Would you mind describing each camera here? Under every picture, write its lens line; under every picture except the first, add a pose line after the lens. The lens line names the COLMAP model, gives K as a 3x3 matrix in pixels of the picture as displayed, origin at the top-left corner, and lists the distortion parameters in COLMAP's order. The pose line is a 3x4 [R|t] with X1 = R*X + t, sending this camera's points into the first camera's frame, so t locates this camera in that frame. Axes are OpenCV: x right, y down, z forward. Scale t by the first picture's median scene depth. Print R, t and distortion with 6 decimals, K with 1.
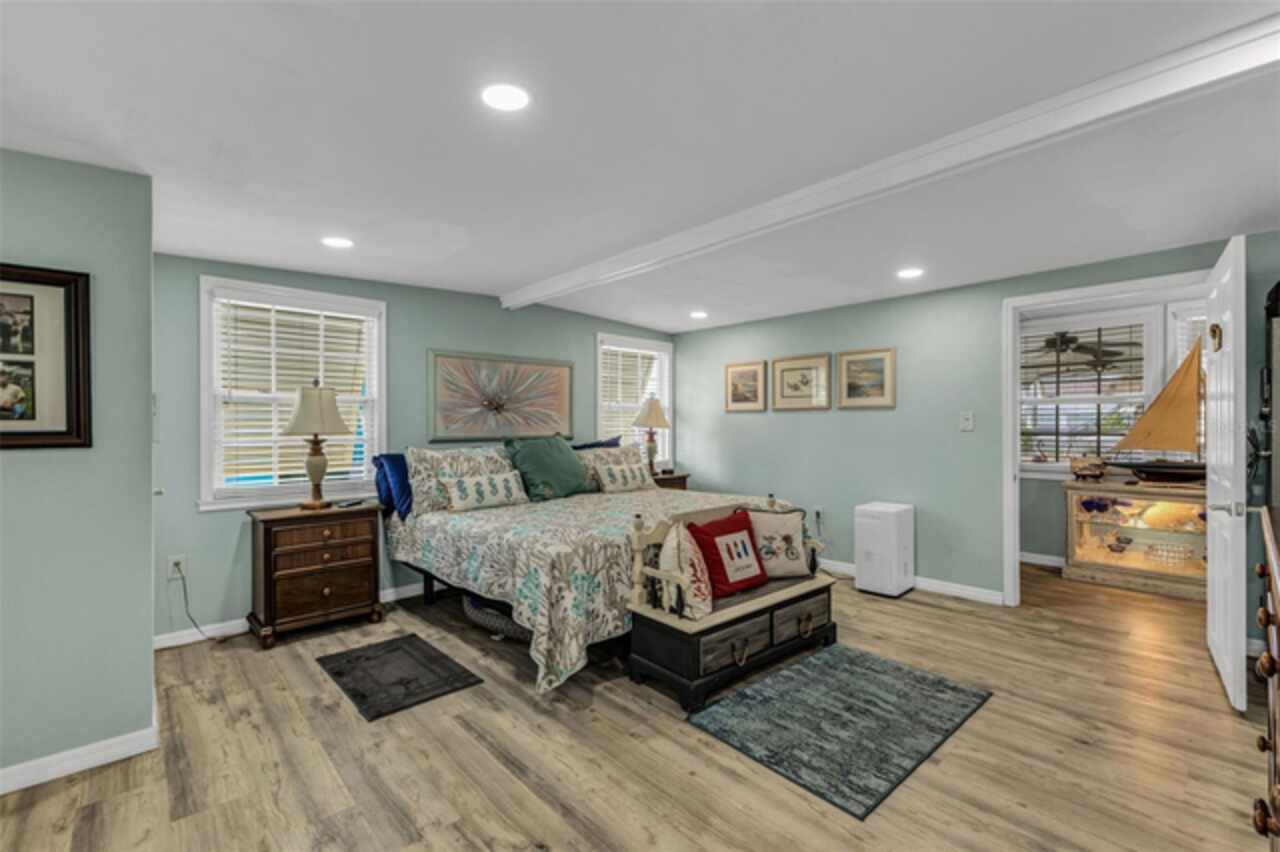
lens RADIAL K [[551.1, 0, 640.0], [0, 551.1, 426.0], [0, 0, 1]] dist [0.002410, -0.000124]
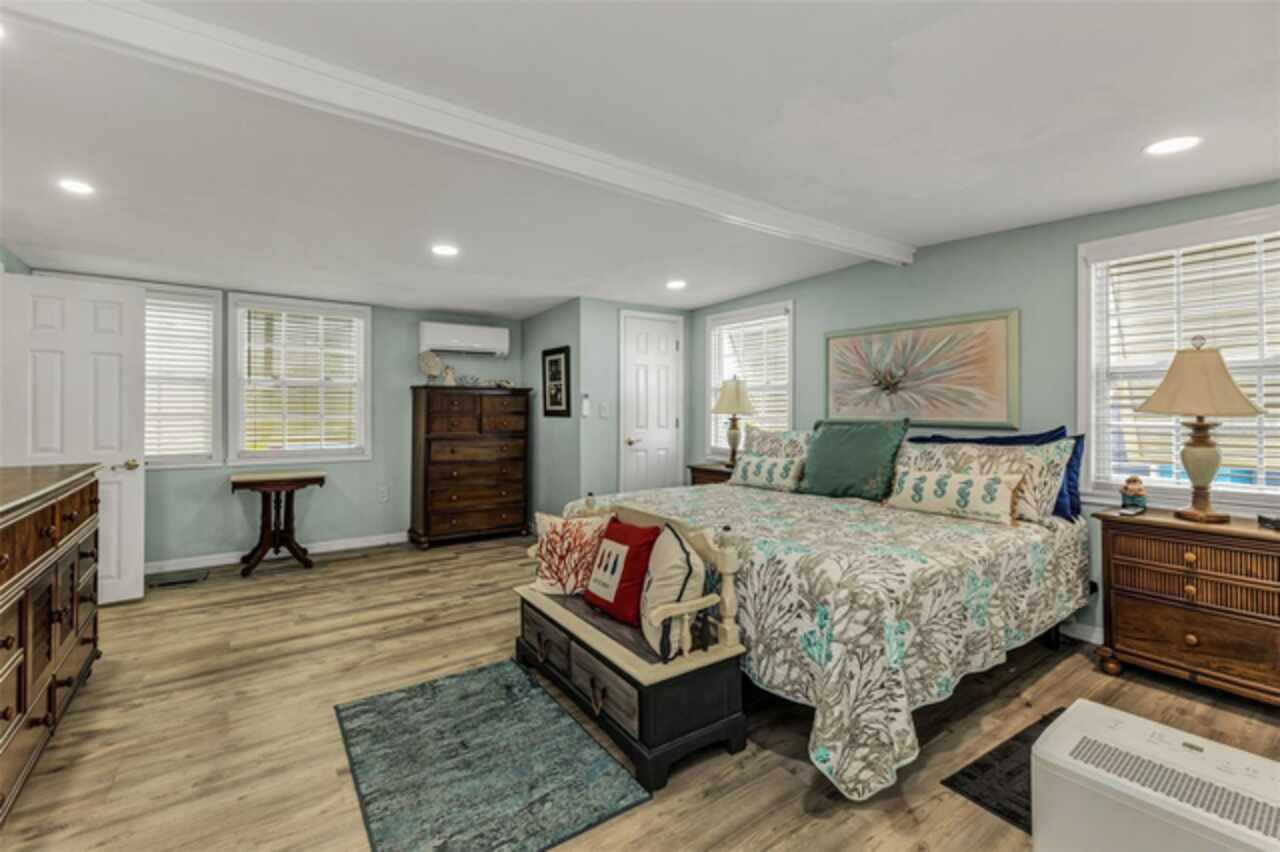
lens RADIAL K [[559.1, 0, 634.1], [0, 559.1, 404.8], [0, 0, 1]] dist [0.010973, 0.000312]
pose [[-0.119131, 0.001177, -0.992878, 0.651870], [0.001910, 0.999998, 0.000956, -0.007676], [0.992877, -0.001782, -0.119133, 0.734658]]
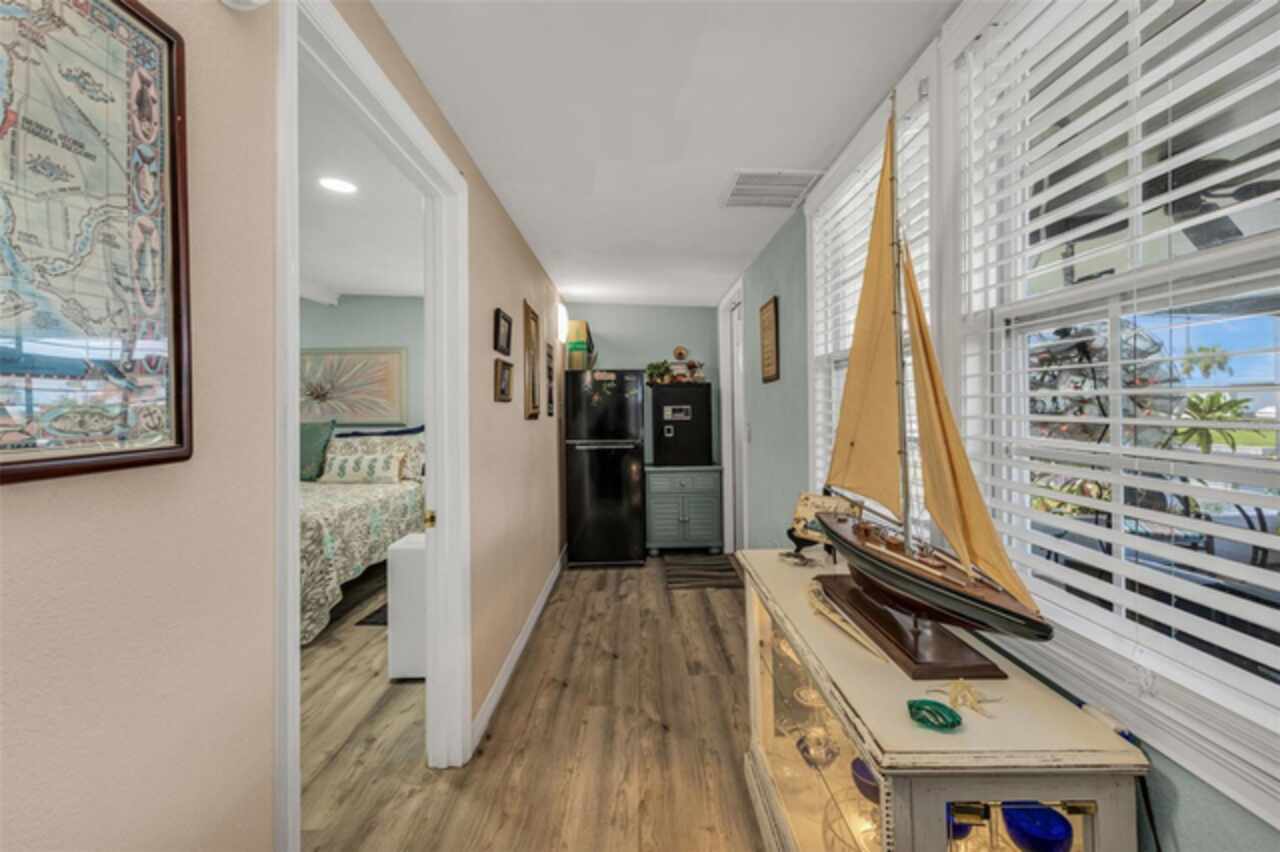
lens RADIAL K [[559.1, 0, 634.1], [0, 559.1, 404.8], [0, 0, 1]] dist [0.010973, 0.000312]
pose [[0.738297, -0.006295, -0.674447, 0.976608], [0.005148, 0.999980, -0.003698, -0.009848], [0.674456, -0.000742, 0.738314, 0.615015]]
